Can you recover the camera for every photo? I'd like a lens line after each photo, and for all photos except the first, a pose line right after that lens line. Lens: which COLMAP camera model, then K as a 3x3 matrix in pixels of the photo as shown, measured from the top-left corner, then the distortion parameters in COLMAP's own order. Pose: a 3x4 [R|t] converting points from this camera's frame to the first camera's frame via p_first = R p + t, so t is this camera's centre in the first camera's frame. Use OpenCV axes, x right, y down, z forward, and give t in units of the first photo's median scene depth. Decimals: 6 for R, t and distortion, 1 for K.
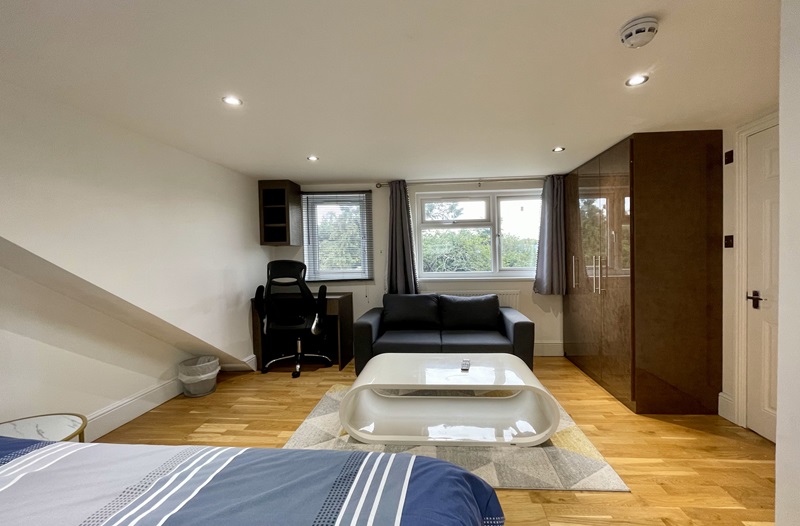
lens RADIAL K [[320.8, 0, 396.6], [0, 320.8, 266.9], [0, 0, 1]] dist [-0.012029, 0.000453]
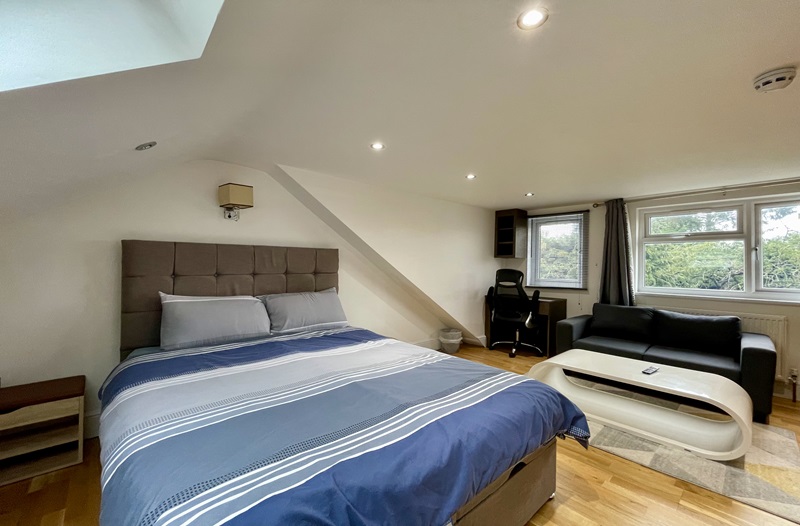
lens RADIAL K [[320.8, 0, 396.6], [0, 320.8, 266.9], [0, 0, 1]] dist [-0.012029, 0.000453]
pose [[0.716794, 0.032170, -0.696543, 0.239603], [-0.049546, 0.998760, -0.004858, -0.000757], [0.695523, 0.037993, 0.717499, -0.284463]]
